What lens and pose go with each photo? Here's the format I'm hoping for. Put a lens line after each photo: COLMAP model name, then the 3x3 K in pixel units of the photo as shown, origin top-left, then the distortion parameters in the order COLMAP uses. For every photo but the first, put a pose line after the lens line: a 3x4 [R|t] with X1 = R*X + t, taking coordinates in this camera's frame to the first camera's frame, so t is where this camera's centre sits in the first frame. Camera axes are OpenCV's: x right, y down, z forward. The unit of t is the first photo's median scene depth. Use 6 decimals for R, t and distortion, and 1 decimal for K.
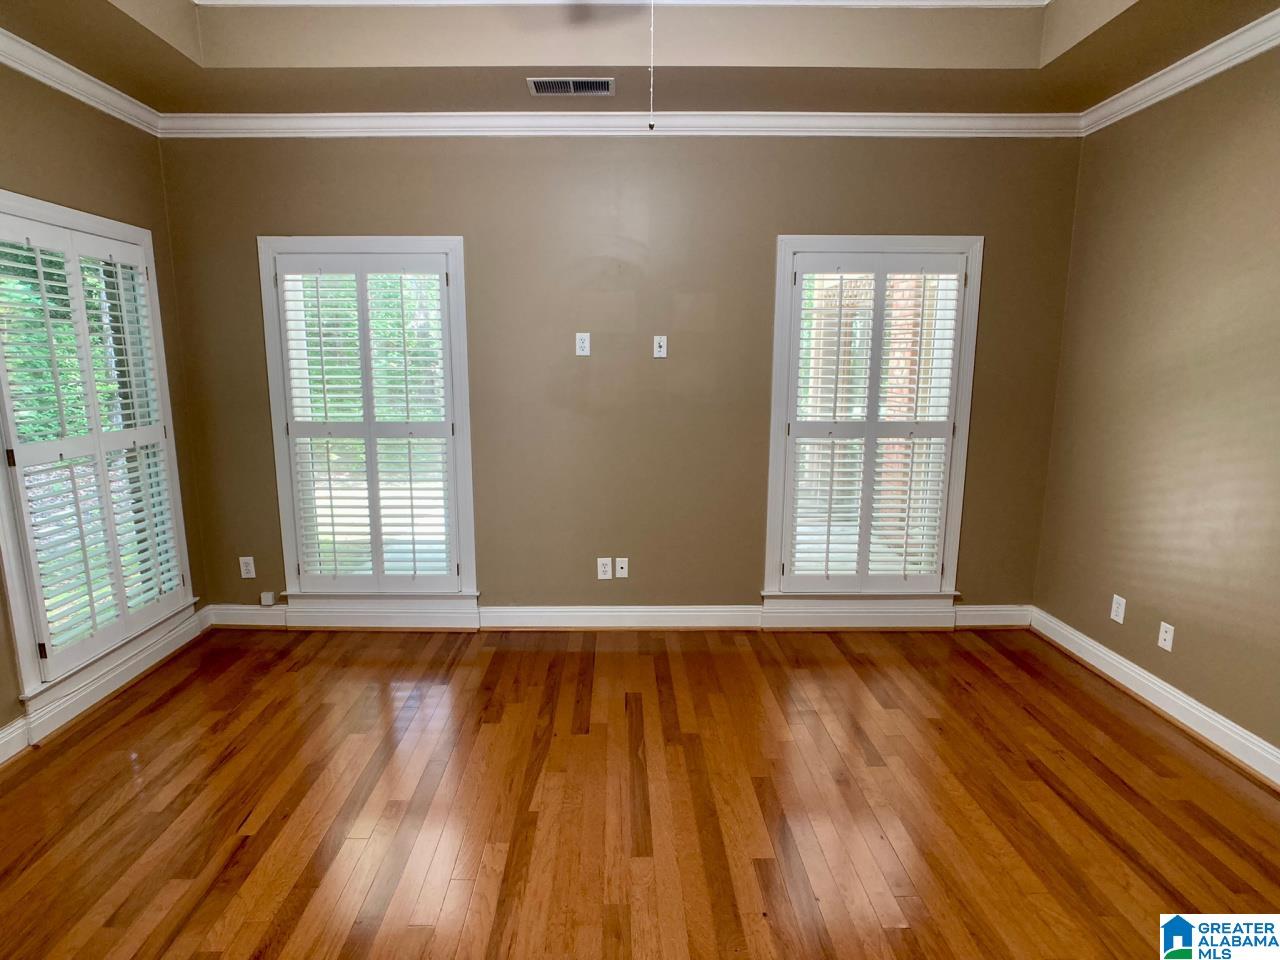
lens RADIAL K [[683.8, 0, 619.9], [0, 683.8, 481.3], [0, 0, 1]] dist [-0.011545, -0.000786]
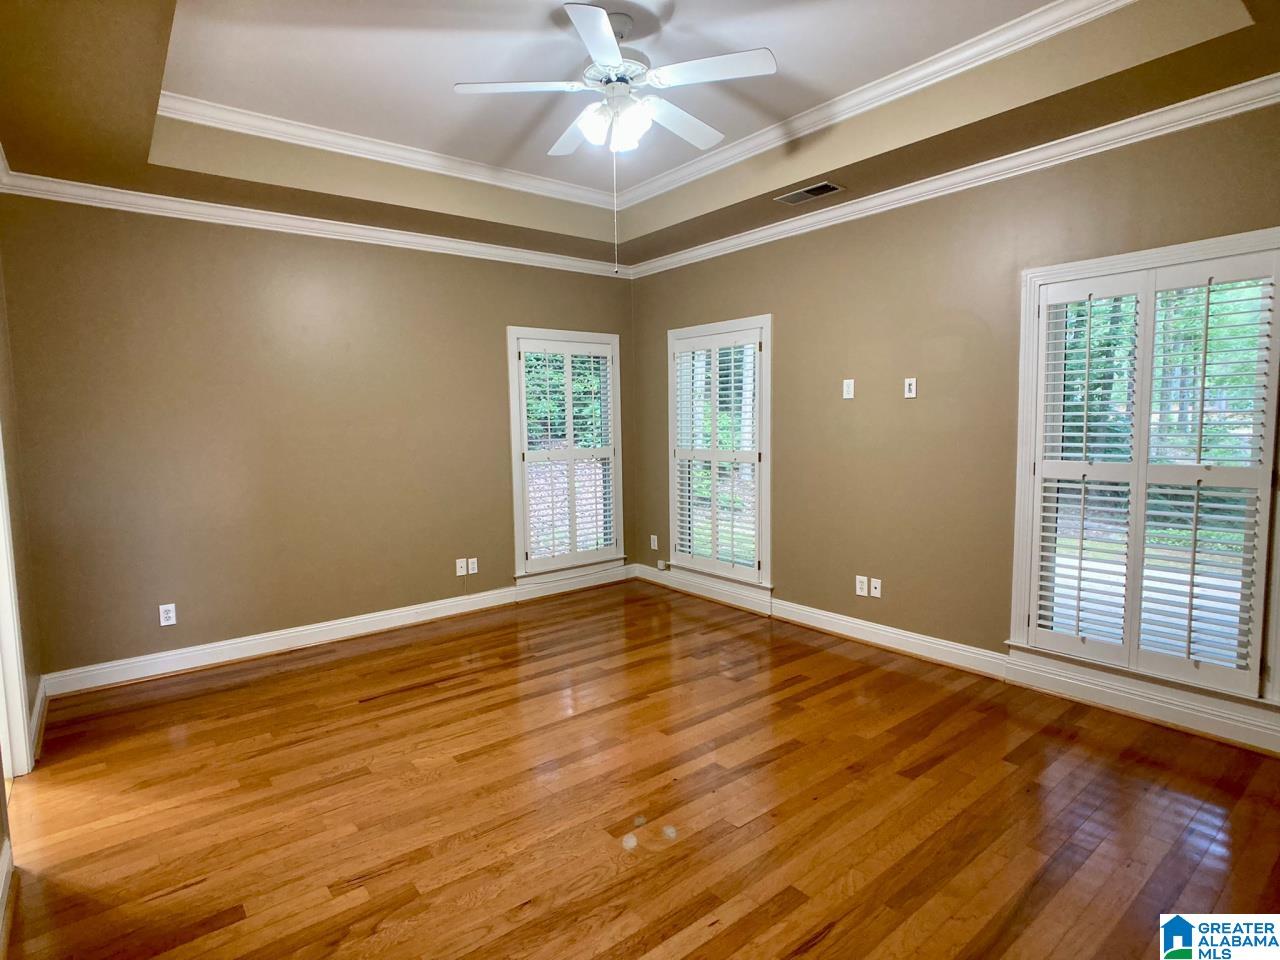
lens RADIAL K [[683.8, 0, 619.9], [0, 683.8, 481.3], [0, 0, 1]] dist [-0.011545, -0.000786]
pose [[0.611092, 0.062934, -0.789054, 0.618210], [-0.118904, 0.992822, -0.012900, 0.019016], [0.782578, 0.101705, 0.614189, -0.021419]]
